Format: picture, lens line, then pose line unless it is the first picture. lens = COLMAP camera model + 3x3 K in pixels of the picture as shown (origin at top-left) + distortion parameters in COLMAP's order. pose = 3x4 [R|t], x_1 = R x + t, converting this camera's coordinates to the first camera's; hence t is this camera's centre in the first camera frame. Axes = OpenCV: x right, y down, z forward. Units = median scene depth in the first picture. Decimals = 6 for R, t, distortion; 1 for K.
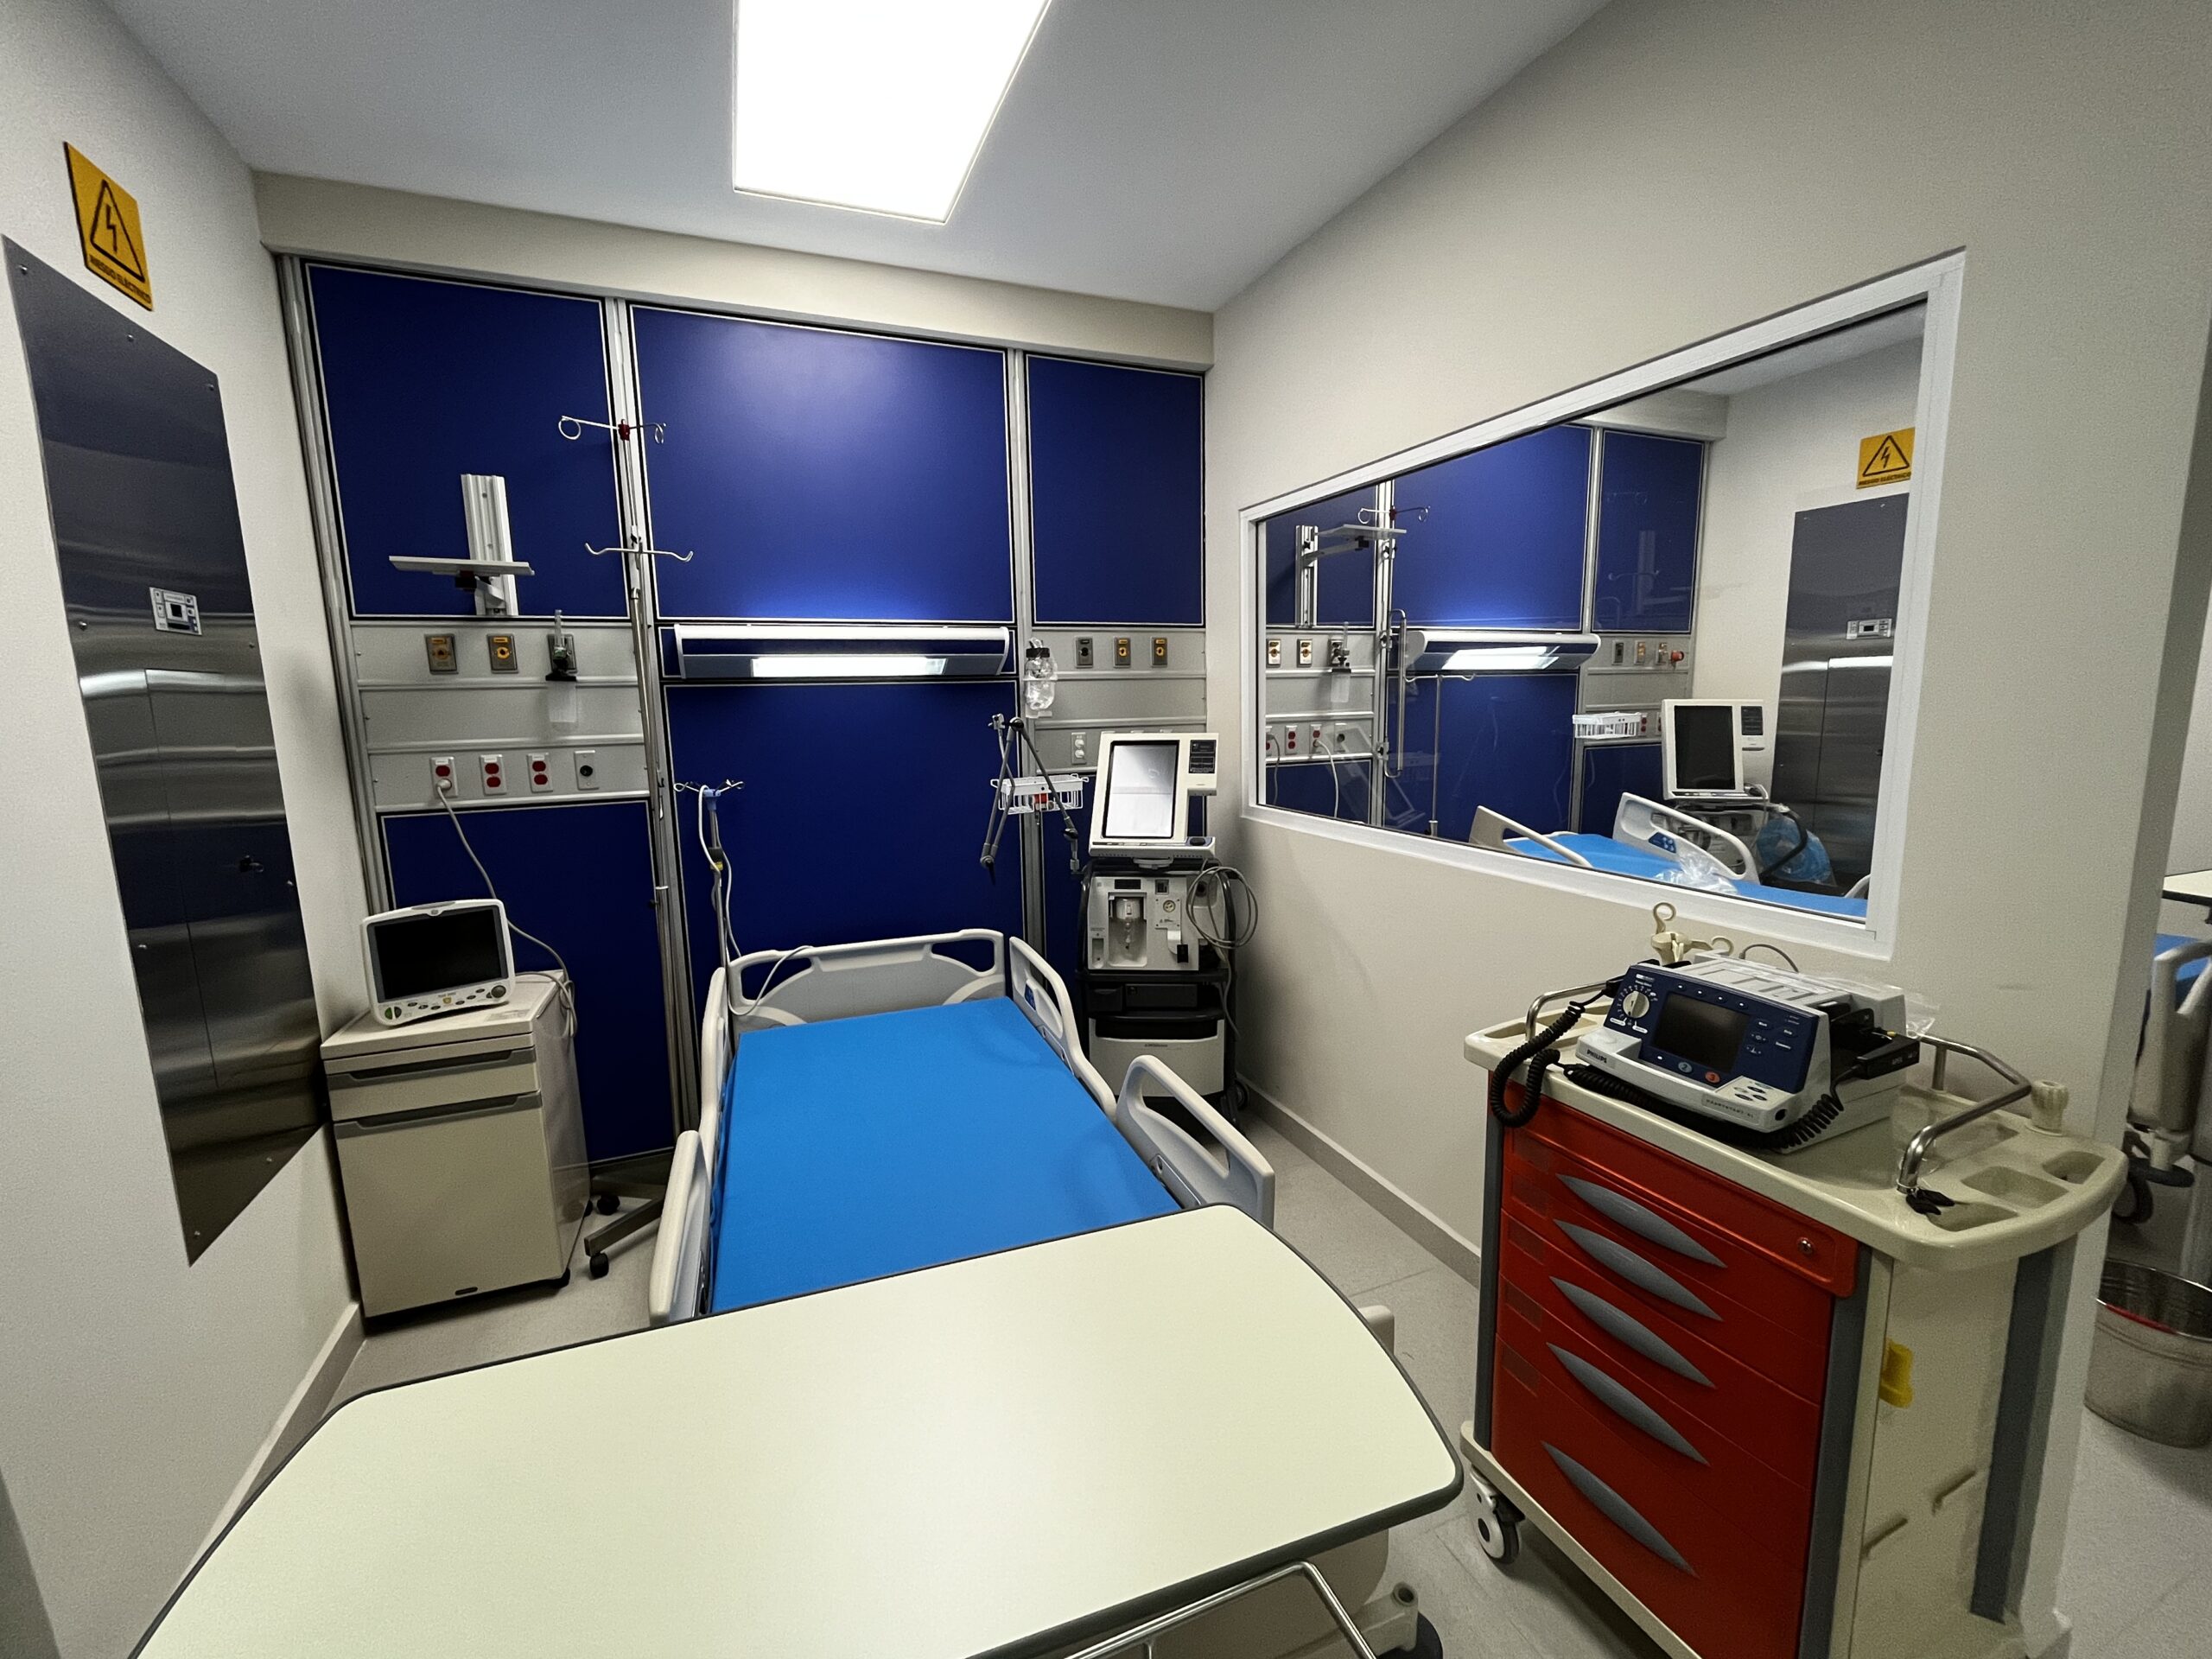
lens RADIAL K [[894.2, 0, 1110.9], [0, 894.2, 838.2], [0, 0, 1]] dist [-0.003176, -0.000224]
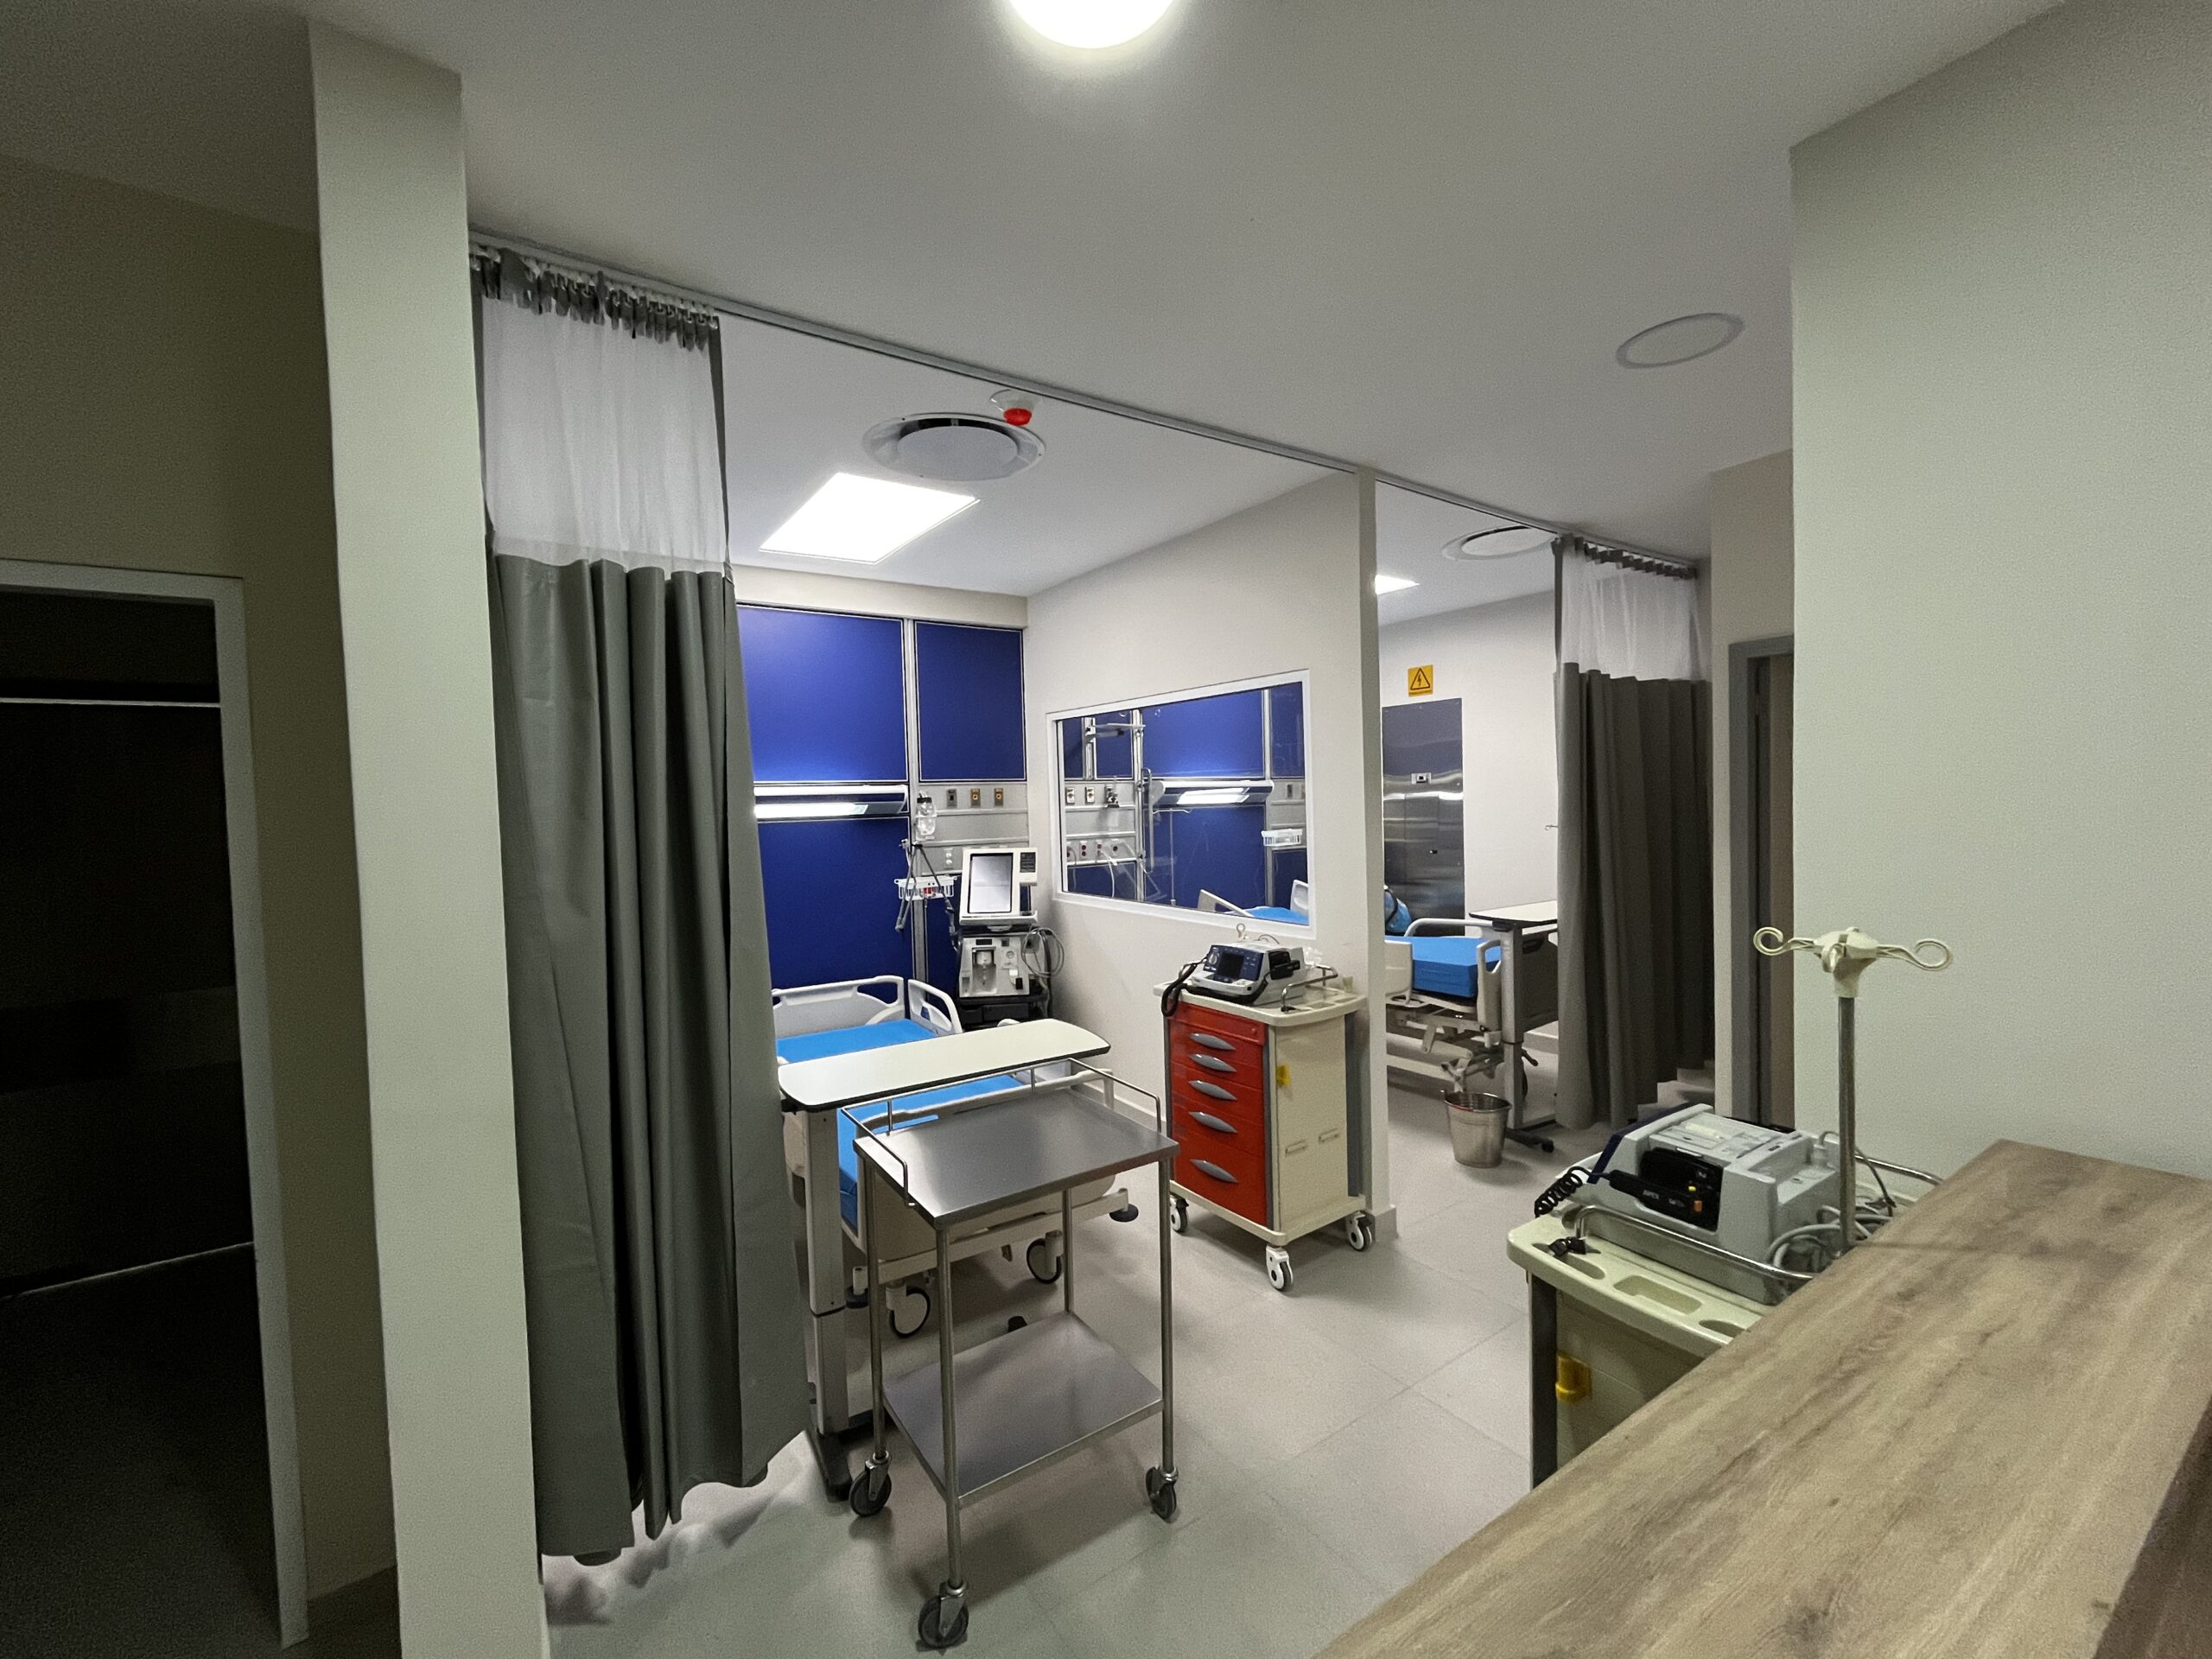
lens RADIAL K [[894.2, 0, 1106.8], [0, 894.2, 835.5], [0, 0, 1]] dist [-0.003176, -0.000224]
pose [[0.979140, -0.012877, 0.202779, -0.083458], [0.037065, 0.992564, -0.115940, 0.052244], [-0.199778, 0.121037, 0.972337, -0.595225]]
